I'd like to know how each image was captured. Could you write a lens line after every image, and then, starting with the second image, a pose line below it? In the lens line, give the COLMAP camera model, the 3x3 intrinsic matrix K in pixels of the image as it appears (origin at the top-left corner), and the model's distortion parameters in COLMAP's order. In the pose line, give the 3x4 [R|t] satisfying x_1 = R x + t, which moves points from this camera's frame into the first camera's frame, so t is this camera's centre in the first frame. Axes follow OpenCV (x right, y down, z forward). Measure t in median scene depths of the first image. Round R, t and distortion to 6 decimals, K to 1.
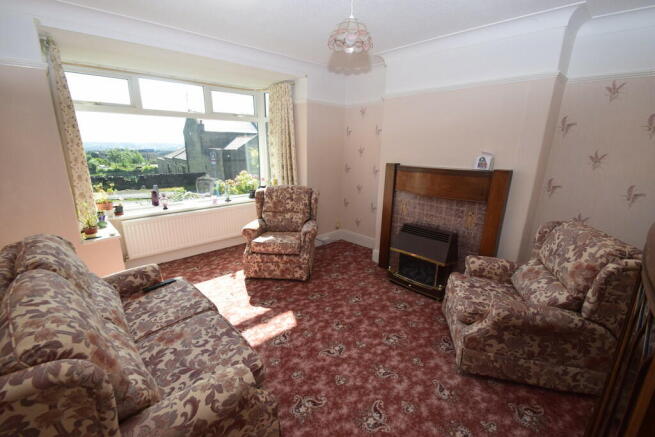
lens RADIAL K [[287.0, 0, 326.9], [0, 287.0, 218.8], [0, 0, 1]] dist [-0.010283, -0.001062]
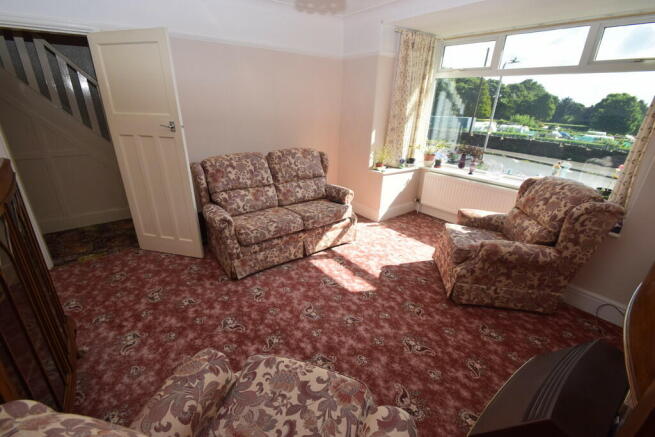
lens RADIAL K [[287.0, 0, 308.3], [0, 287.0, 216.8], [0, 0, 1]] dist [-0.010283, -0.001062]
pose [[-0.122848, 0.360863, -0.924492, 0.674792], [-0.268264, 0.884795, 0.381015, -0.182591], [0.955480, 0.294815, -0.011889, 0.714417]]
